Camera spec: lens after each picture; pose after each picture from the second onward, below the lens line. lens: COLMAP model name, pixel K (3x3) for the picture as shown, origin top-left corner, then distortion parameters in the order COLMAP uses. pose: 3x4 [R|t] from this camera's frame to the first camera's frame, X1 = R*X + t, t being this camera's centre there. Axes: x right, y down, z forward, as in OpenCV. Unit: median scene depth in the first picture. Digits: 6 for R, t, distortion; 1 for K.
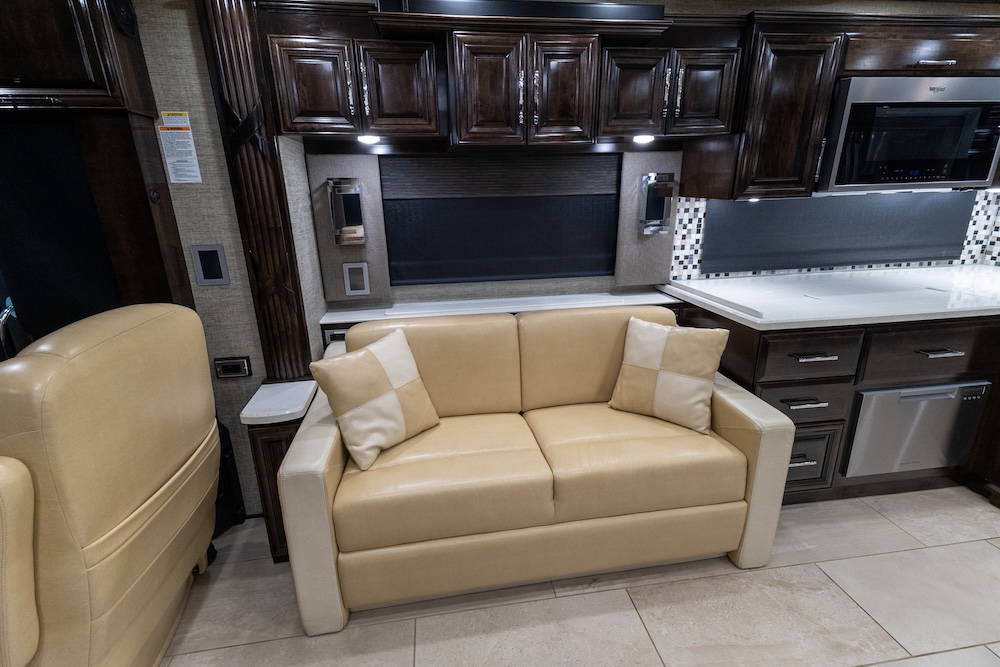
lens RADIAL K [[457.2, 0, 500.4], [0, 457.2, 331.9], [0, 0, 1]] dist [0.014059, 0.000016]
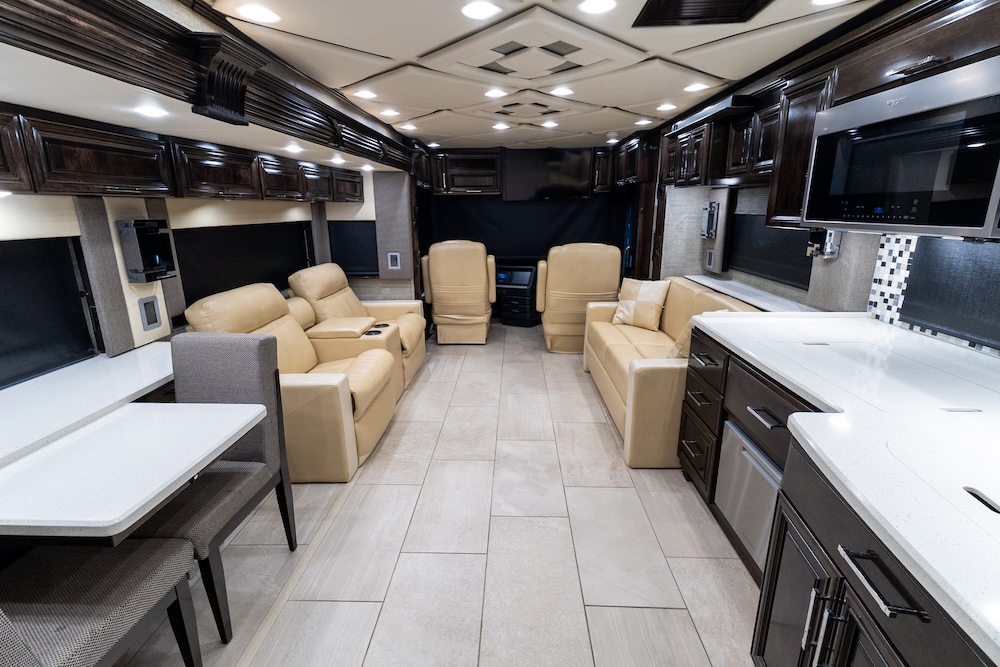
lens RADIAL K [[457.2, 0, 501.5], [0, 457.2, 332.7], [0, 0, 1]] dist [0.014059, 0.000016]
pose [[-0.174406, 0.285205, -0.942465, 1.376866], [-0.270832, 0.906324, 0.324386, -0.187272], [0.946696, 0.311825, -0.080826, 0.422430]]
